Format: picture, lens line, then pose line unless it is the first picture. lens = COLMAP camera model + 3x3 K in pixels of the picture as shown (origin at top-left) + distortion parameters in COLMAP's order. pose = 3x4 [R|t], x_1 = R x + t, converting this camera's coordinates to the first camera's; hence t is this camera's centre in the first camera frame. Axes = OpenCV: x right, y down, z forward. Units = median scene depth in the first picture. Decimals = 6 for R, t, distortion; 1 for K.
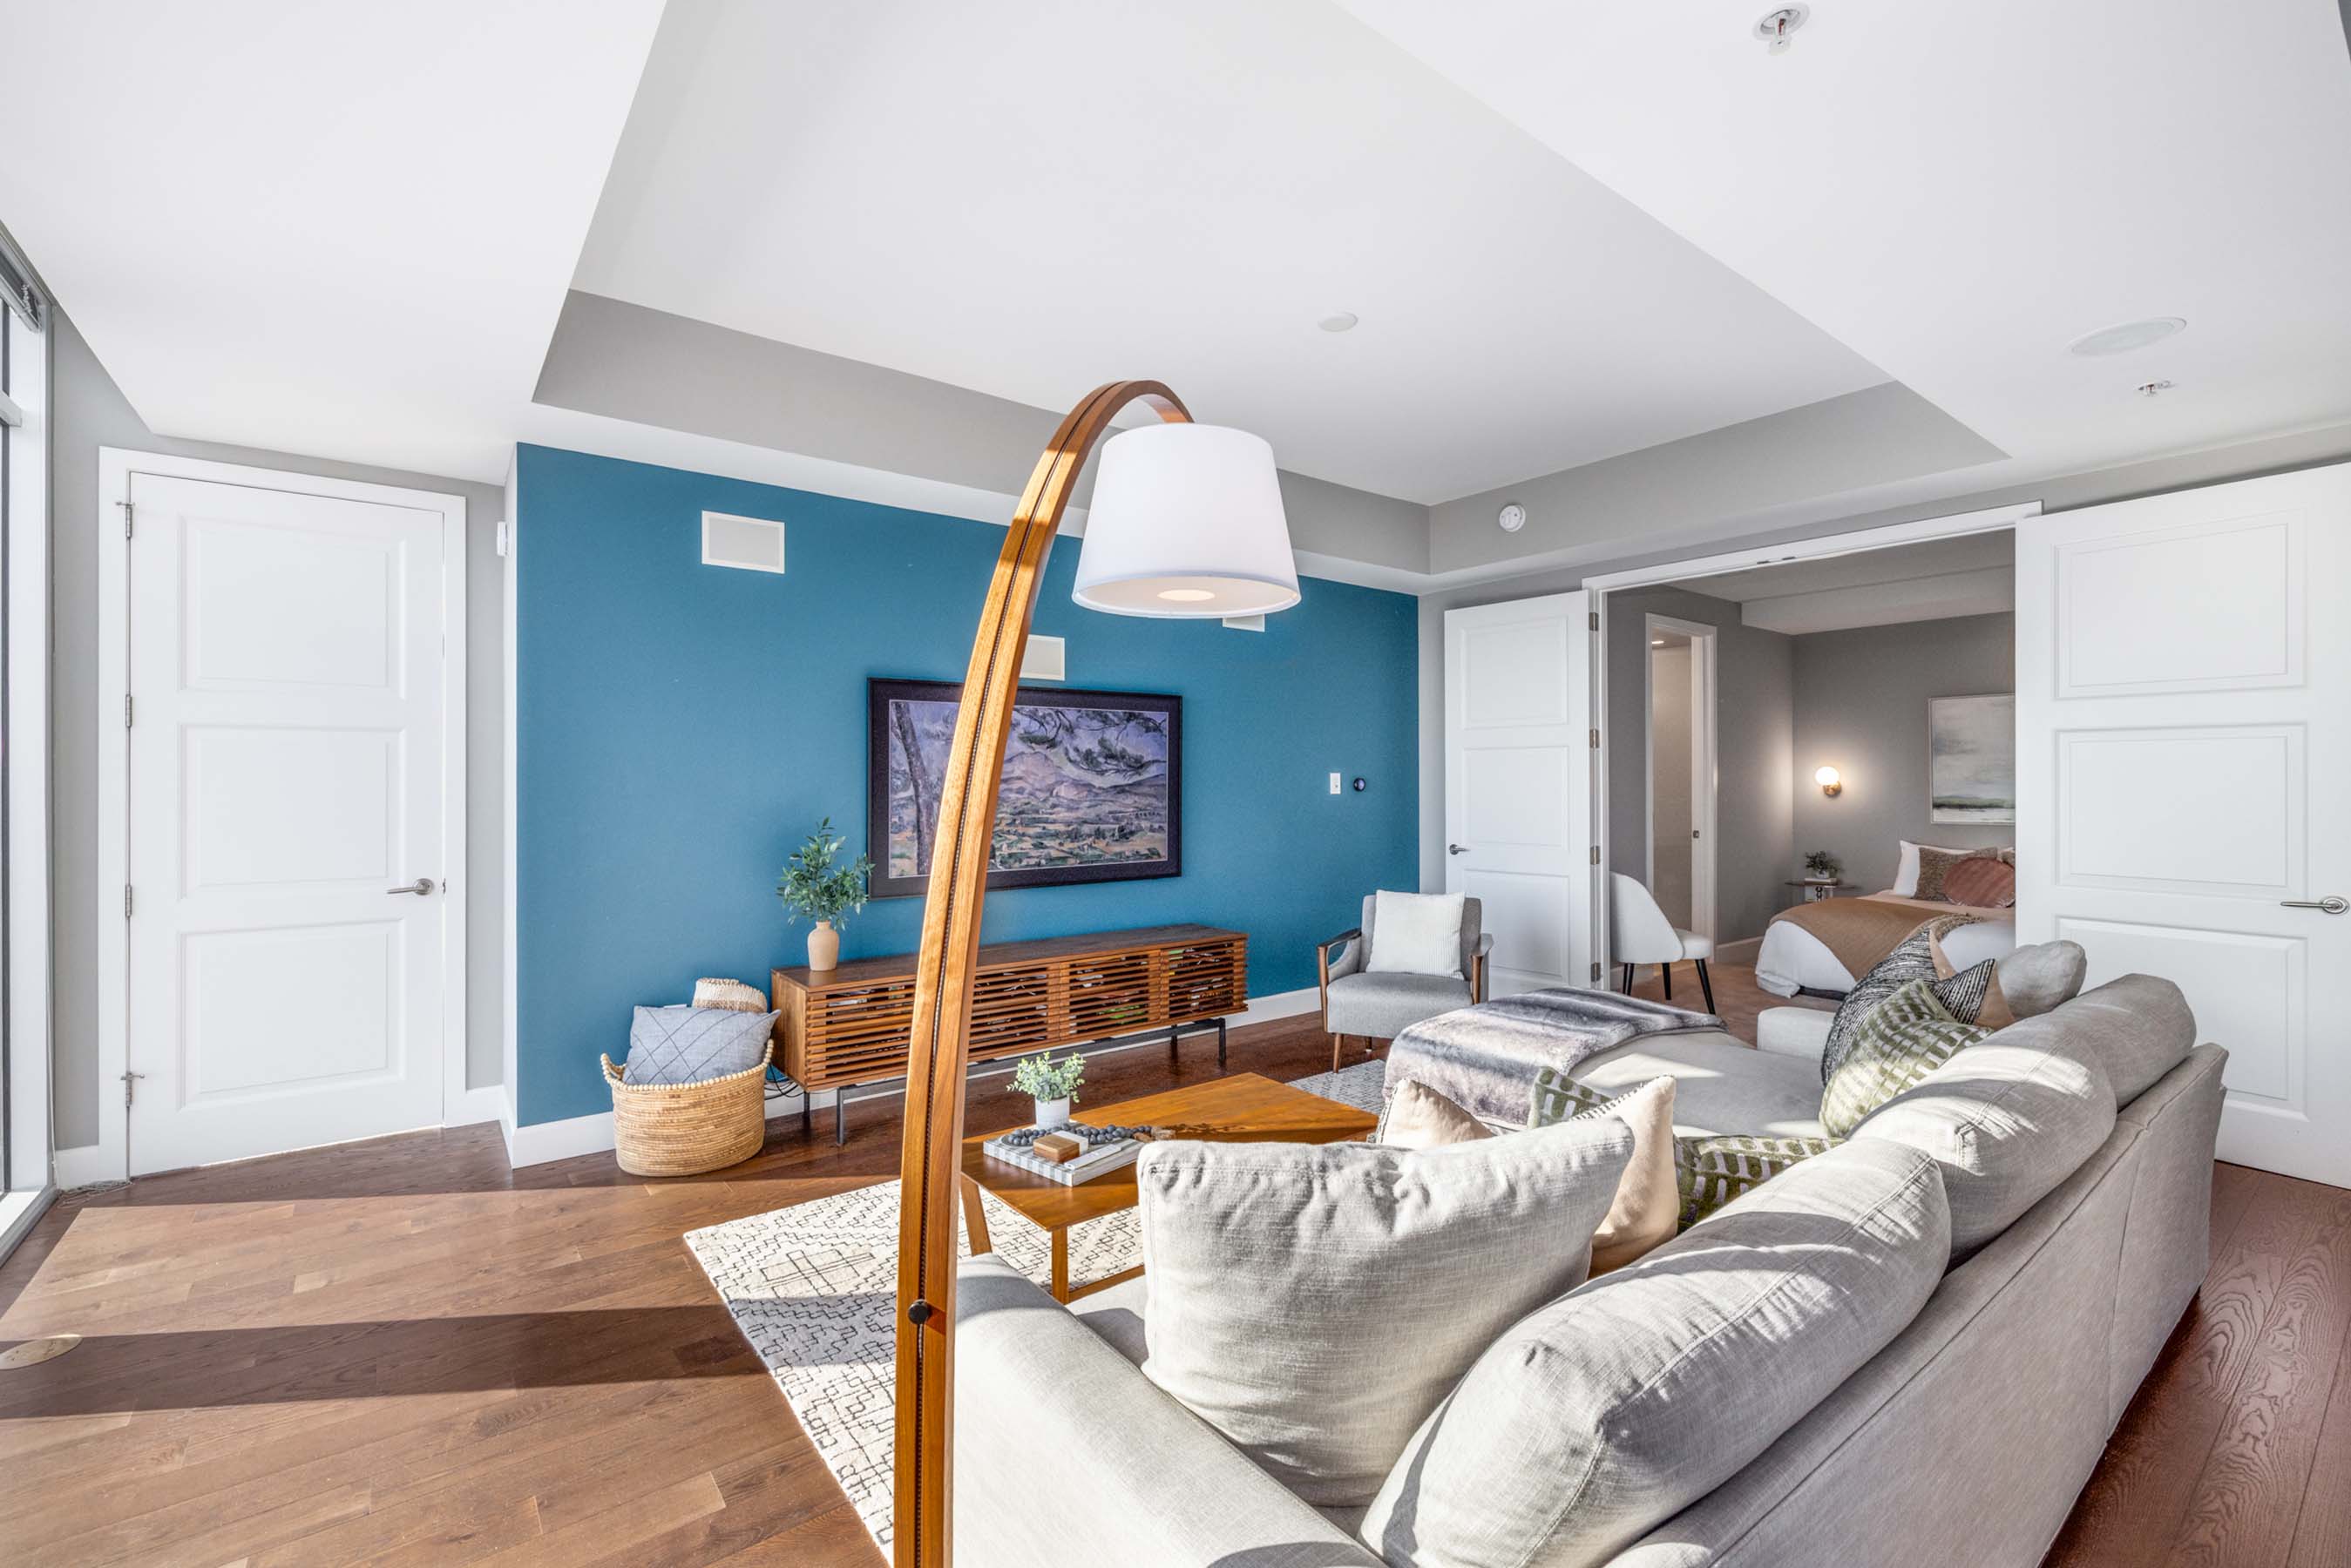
lens RADIAL K [[997.4, 0, 1174.4], [0, 997.4, 781.6], [0, 0, 1]] dist [-0.000868, 0.000725]
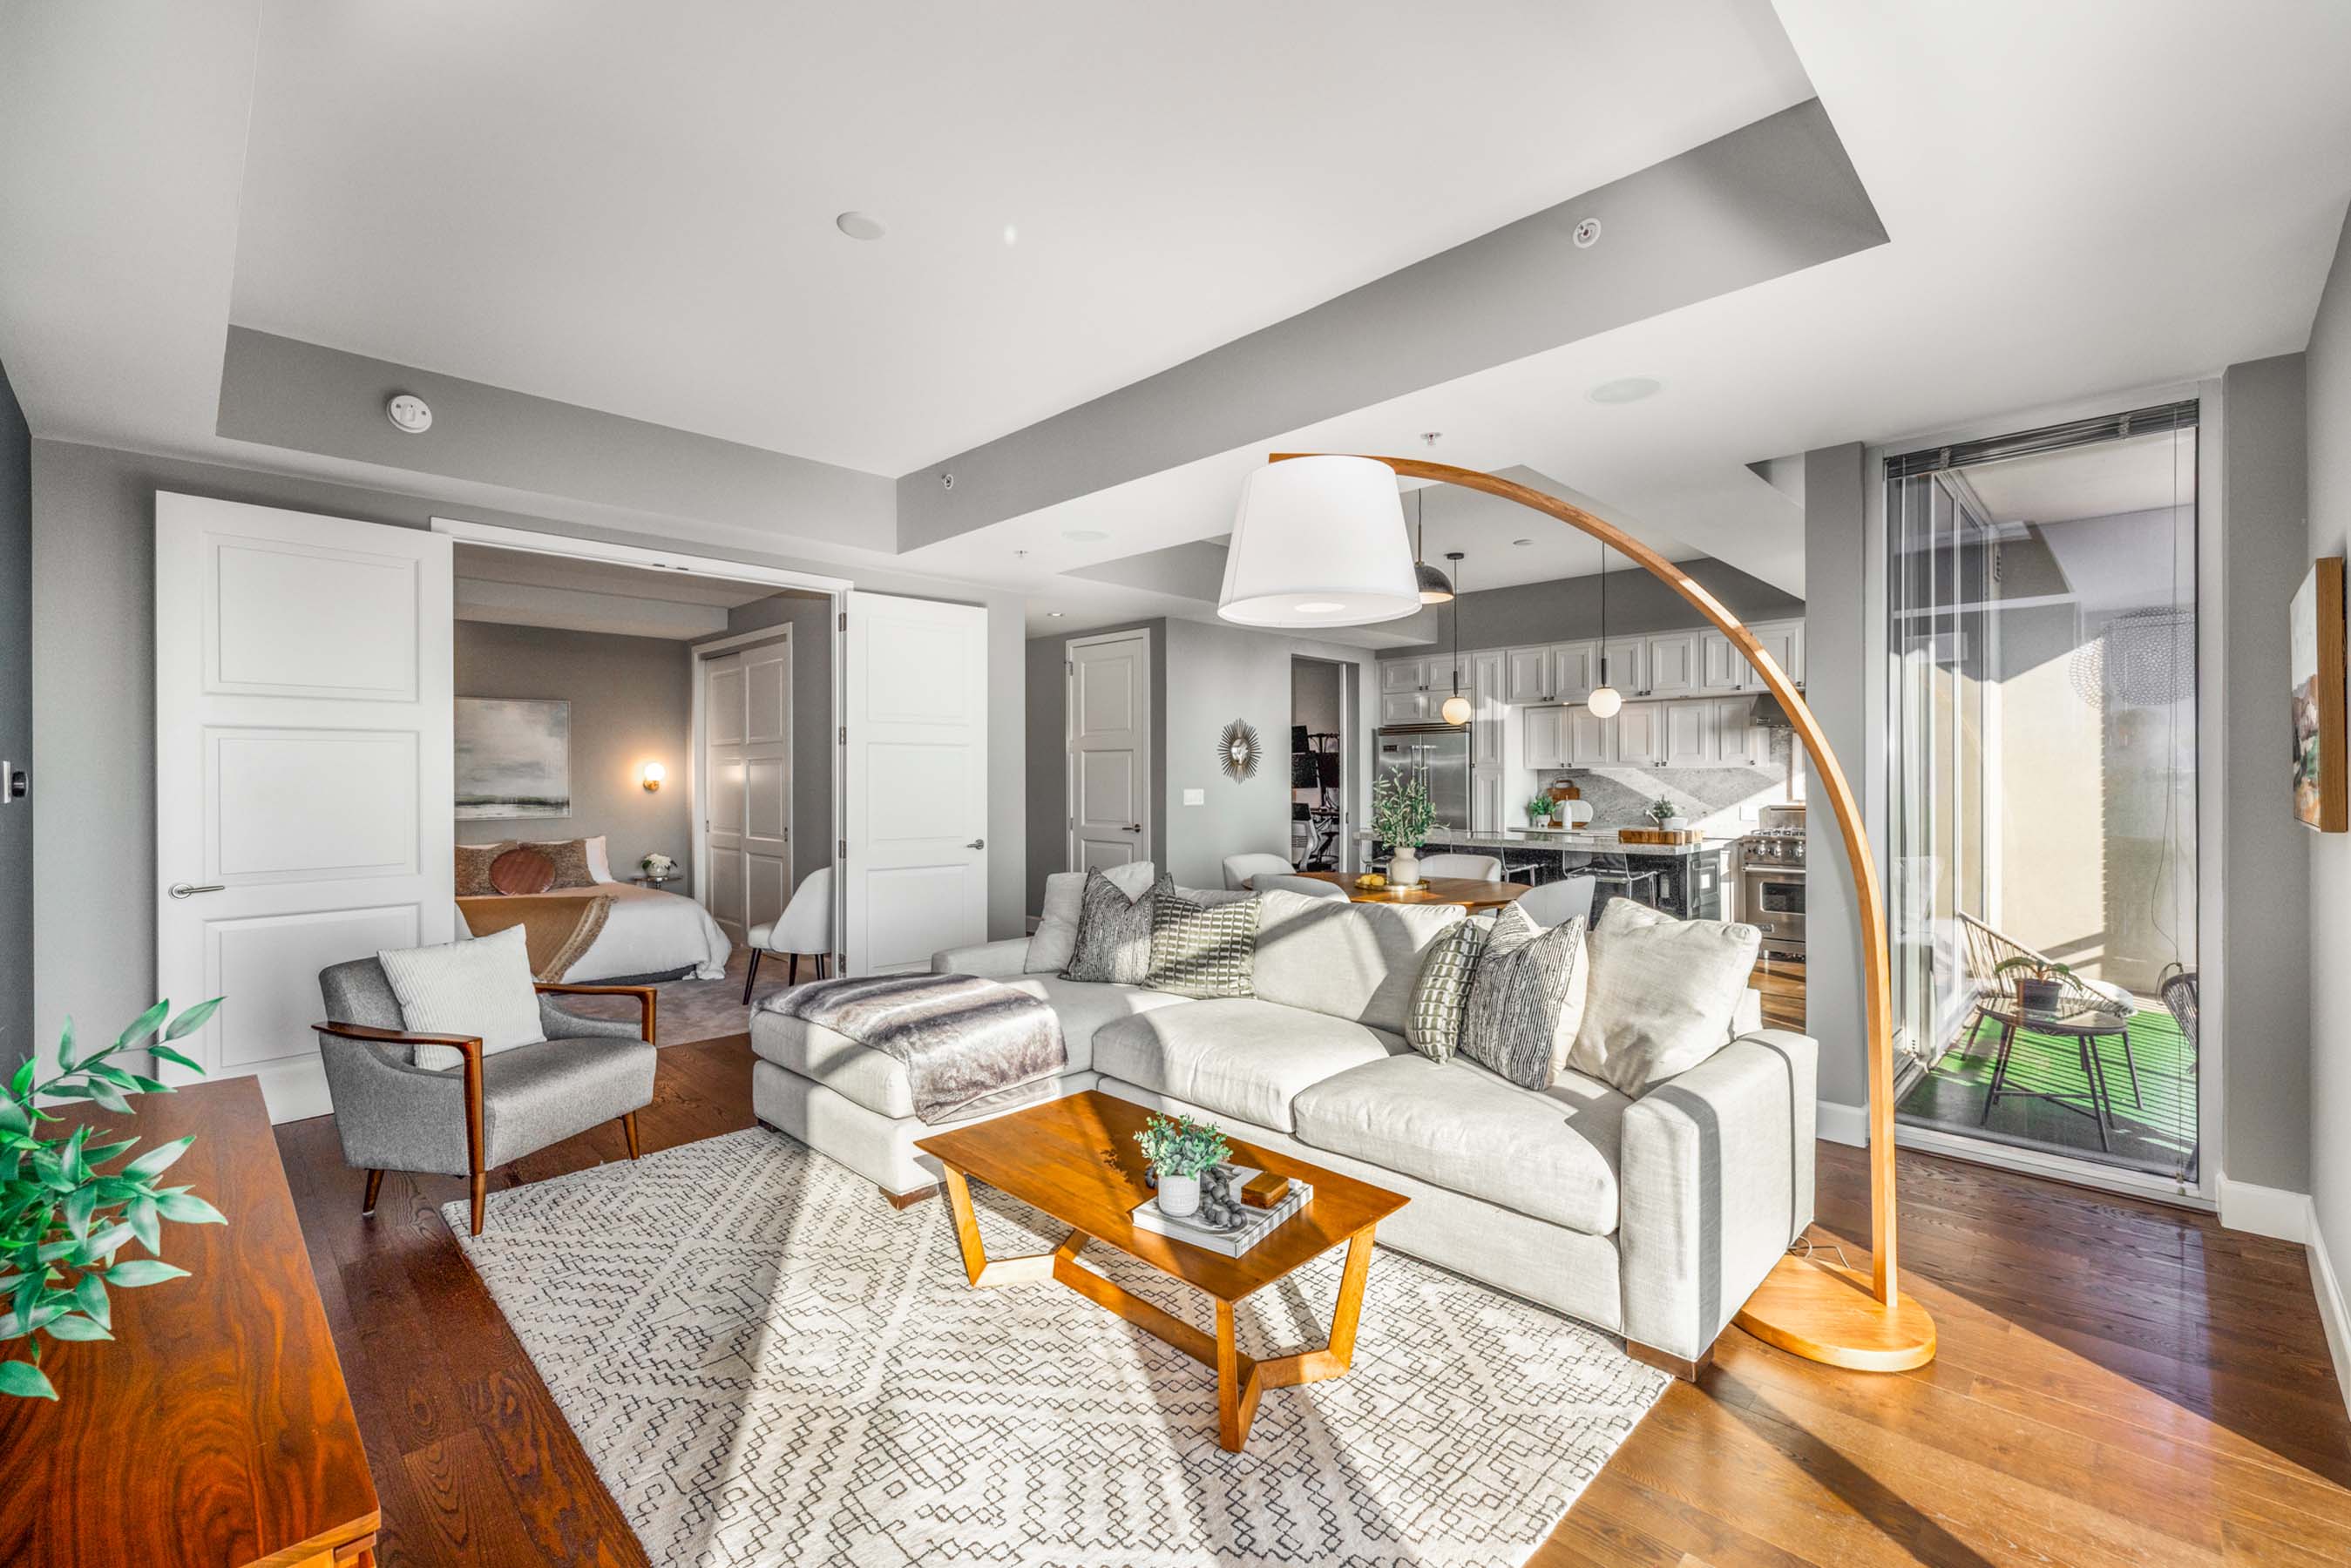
lens RADIAL K [[996.4, 0, 1155.2], [0, 996.4, 782.2], [0, 0, 1]] dist [-0.001145, 0.000188]
pose [[-0.123560, -0.003076, 0.992332, -0.489303], [0.001261, 0.999994, 0.003257, 0.001904], [-0.992336, 0.001654, -0.123556, 0.607555]]
